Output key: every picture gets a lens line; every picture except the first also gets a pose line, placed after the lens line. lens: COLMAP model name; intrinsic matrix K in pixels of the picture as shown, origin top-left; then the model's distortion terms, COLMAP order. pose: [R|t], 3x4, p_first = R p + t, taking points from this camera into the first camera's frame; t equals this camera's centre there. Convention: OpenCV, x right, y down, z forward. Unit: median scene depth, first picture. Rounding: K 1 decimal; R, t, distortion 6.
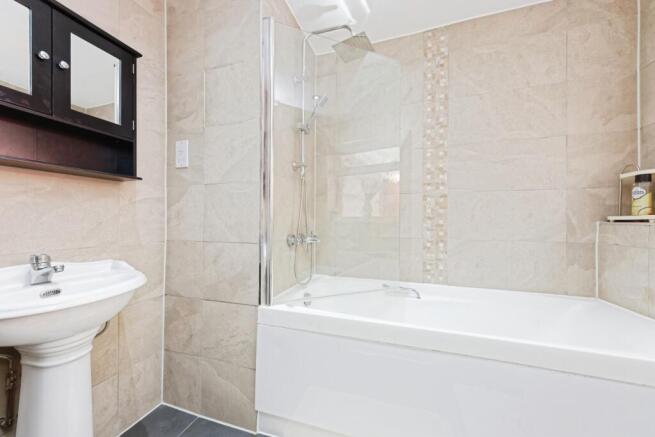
lens RADIAL K [[228.0, 0, 327.5], [0, 228.0, 218.5], [0, 0, 1]] dist [0.001298, 0.000068]
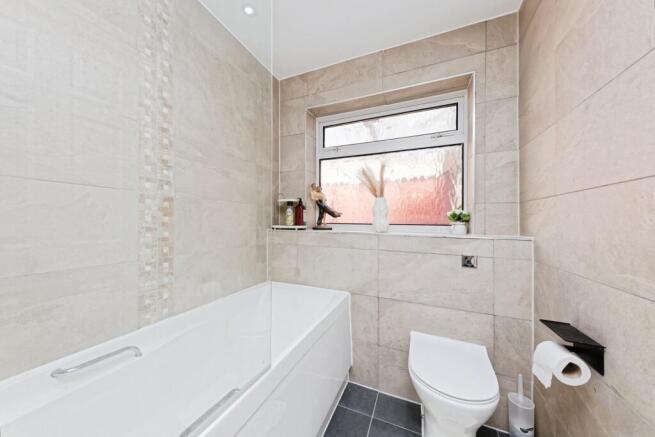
lens RADIAL K [[228.0, 0, 327.5], [0, 228.0, 218.5], [0, 0, 1]] dist [0.001298, 0.000068]
pose [[0.051412, 0.007124, 0.998652, -0.211794], [-0.024791, 0.999676, -0.005855, -0.043629], [-0.998370, -0.024456, 0.051572, 0.436759]]
